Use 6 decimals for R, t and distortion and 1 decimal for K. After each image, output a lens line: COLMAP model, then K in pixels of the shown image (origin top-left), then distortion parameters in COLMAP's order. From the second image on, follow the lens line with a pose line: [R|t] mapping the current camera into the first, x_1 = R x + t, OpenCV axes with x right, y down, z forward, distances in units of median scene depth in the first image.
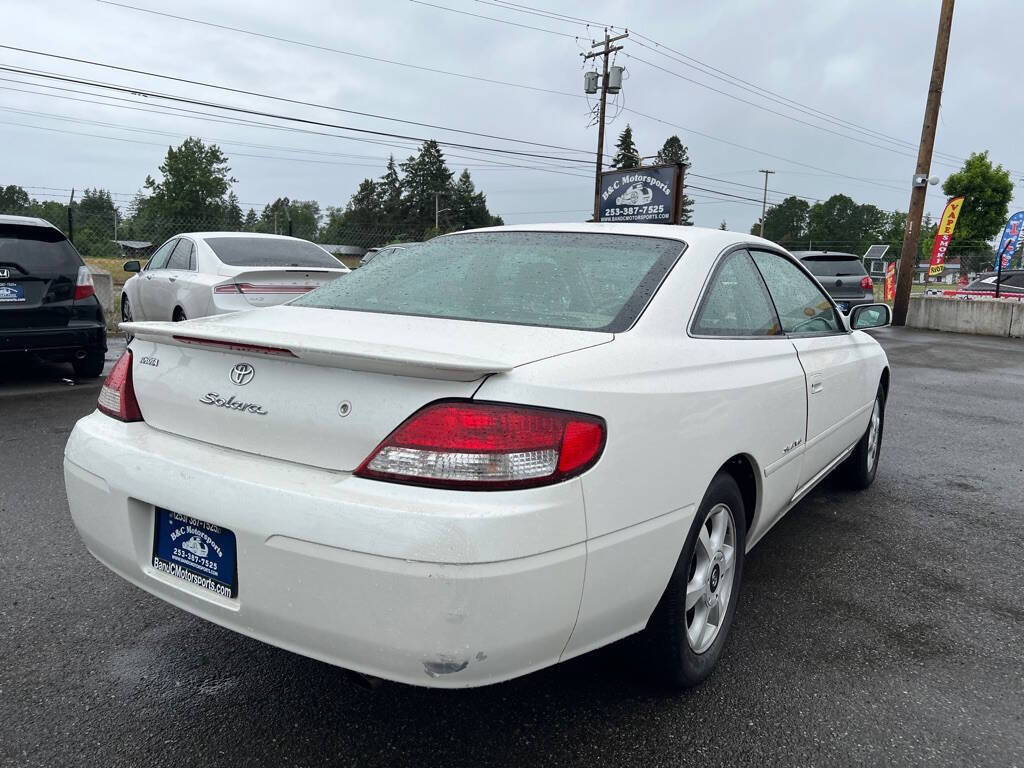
lens RADIAL K [[766.6, 0, 523.0], [0, 766.6, 384.6], [0, 0, 1]] dist [0.047993, -0.051798]
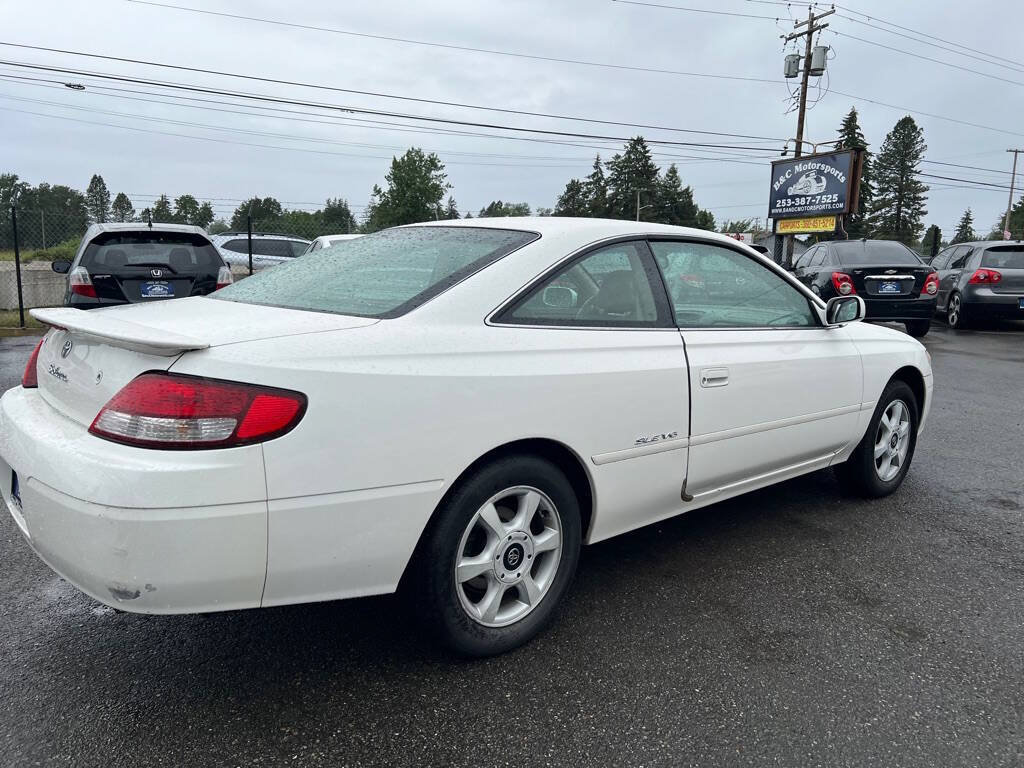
lens RADIAL K [[766.6, 0, 522.2], [0, 766.6, 393.0], [0, 0, 1]] dist [0.047993, -0.051798]
pose [[0.964932, 0.031865, -0.260559, 0.061933], [-0.028455, 0.999453, 0.016850, 0.001361], [0.260954, -0.008845, 0.965311, 0.000376]]
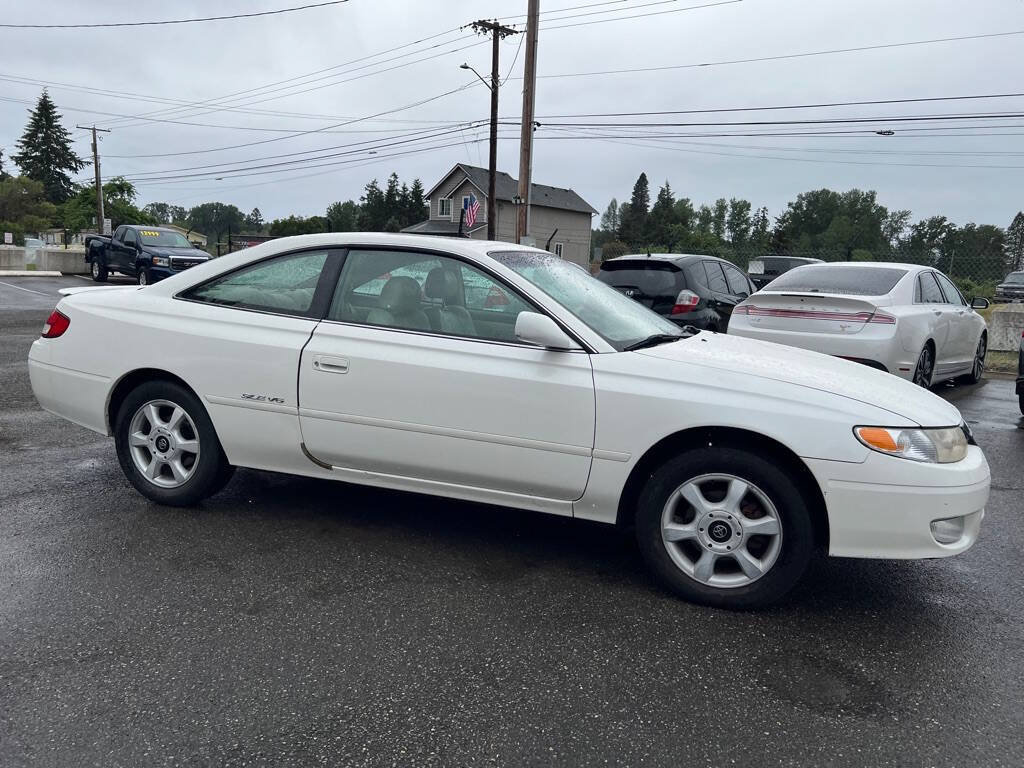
lens RADIAL K [[766.6, 0, 511.3], [0, 766.6, 384.1], [0, 0, 1]] dist [0.047993, -0.051798]
pose [[0.230156, 0.123743, -0.965254, 0.237216], [-0.183448, 0.979617, 0.081843, -0.017633], [0.955706, 0.158237, 0.248165, 0.151849]]
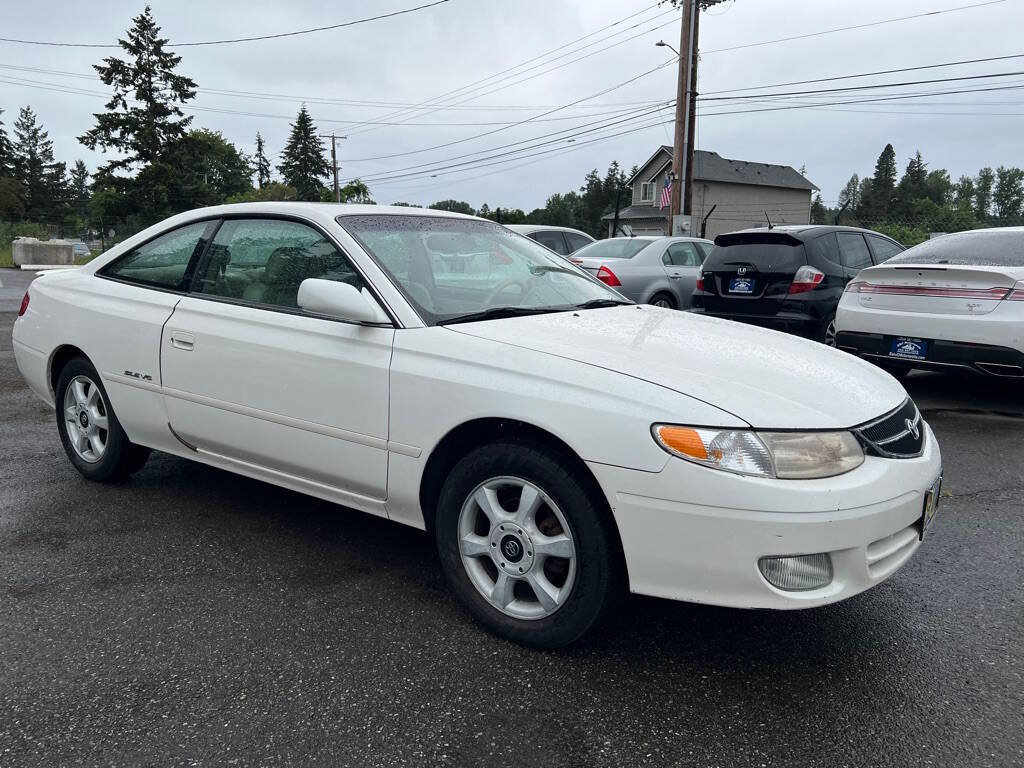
lens RADIAL K [[766.6, 0, 516.4], [0, 766.6, 382.6], [0, 0, 1]] dist [0.047993, -0.051798]
pose [[-0.044470, 0.137851, -0.989454, 0.221204], [-0.170860, 0.974791, 0.143488, -0.027536], [0.984291, 0.175439, -0.019796, 0.230617]]
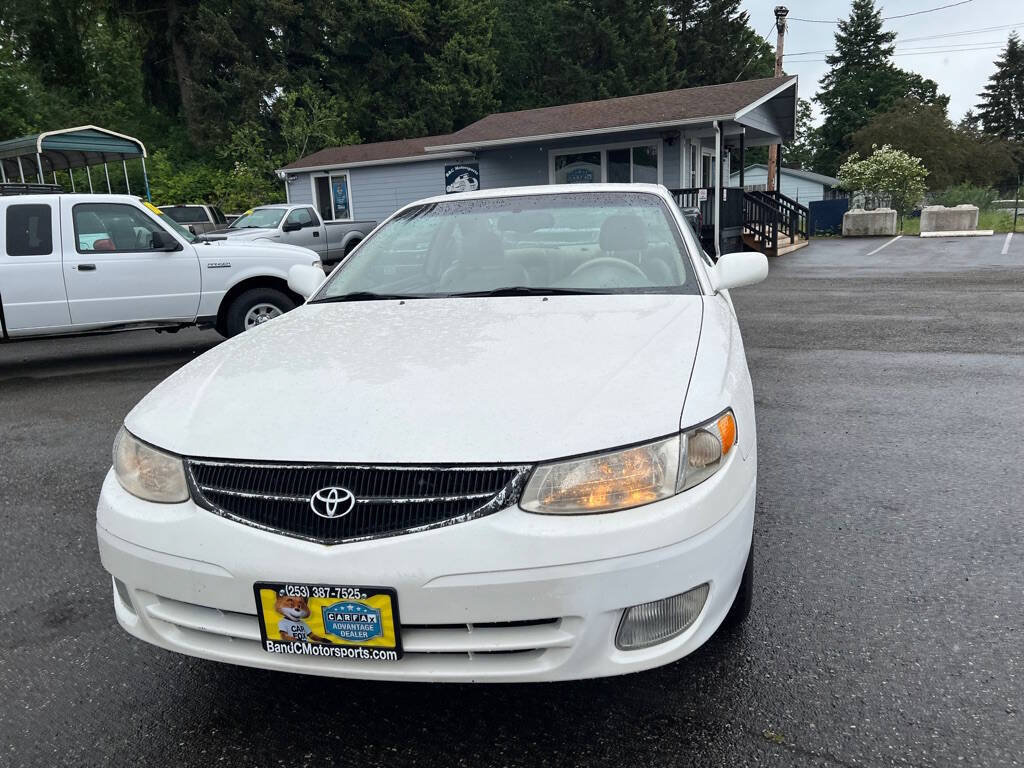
lens RADIAL K [[766.6, 0, 523.4], [0, 766.6, 398.3], [0, 0, 1]] dist [0.047993, -0.051798]
pose [[-0.934821, 0.089084, -0.343763, 0.103059], [-0.035906, 0.939353, 0.341068, -0.052350], [0.353299, 0.331180, -0.874928, 0.368572]]
